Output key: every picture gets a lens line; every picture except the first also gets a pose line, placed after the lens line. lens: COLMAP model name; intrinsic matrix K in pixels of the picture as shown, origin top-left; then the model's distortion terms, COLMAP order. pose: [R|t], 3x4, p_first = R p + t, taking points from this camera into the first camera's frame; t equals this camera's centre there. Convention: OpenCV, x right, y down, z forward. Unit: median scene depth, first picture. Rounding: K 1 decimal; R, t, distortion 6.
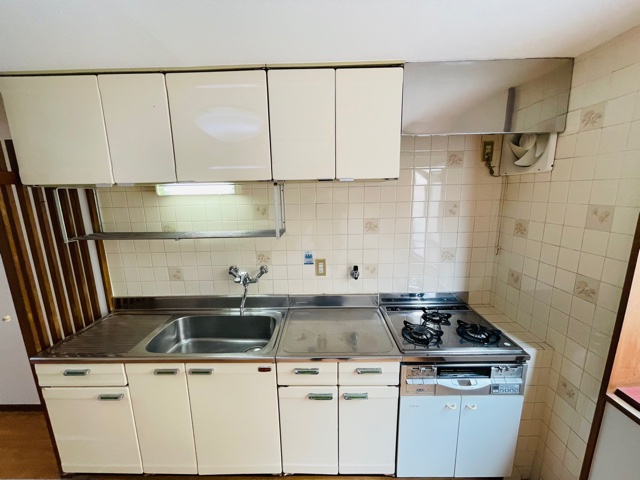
lens RADIAL K [[260.4, 0, 319.4], [0, 260.4, 239.6], [0, 0, 1]] dist [-0.003092, -0.000132]
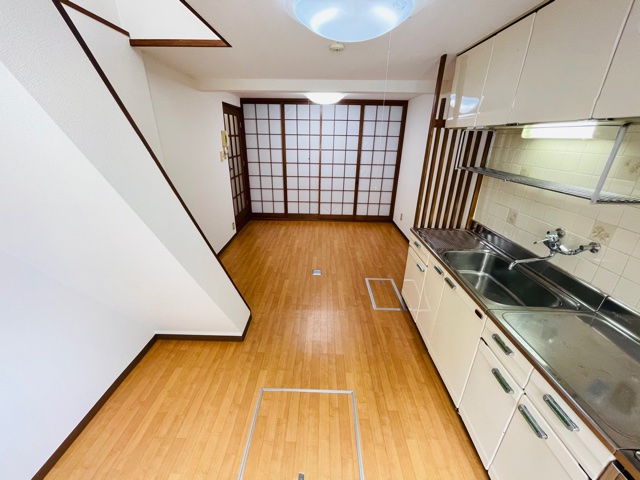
lens RADIAL K [[260.4, 0, 320.6], [0, 260.4, 240.2], [0, 0, 1]] dist [-0.003092, -0.000132]
pose [[-0.001914, 0.387678, -0.921793, 0.480881], [-0.217780, 0.899508, 0.378757, -0.015444], [0.975996, 0.201473, 0.082706, 0.184442]]
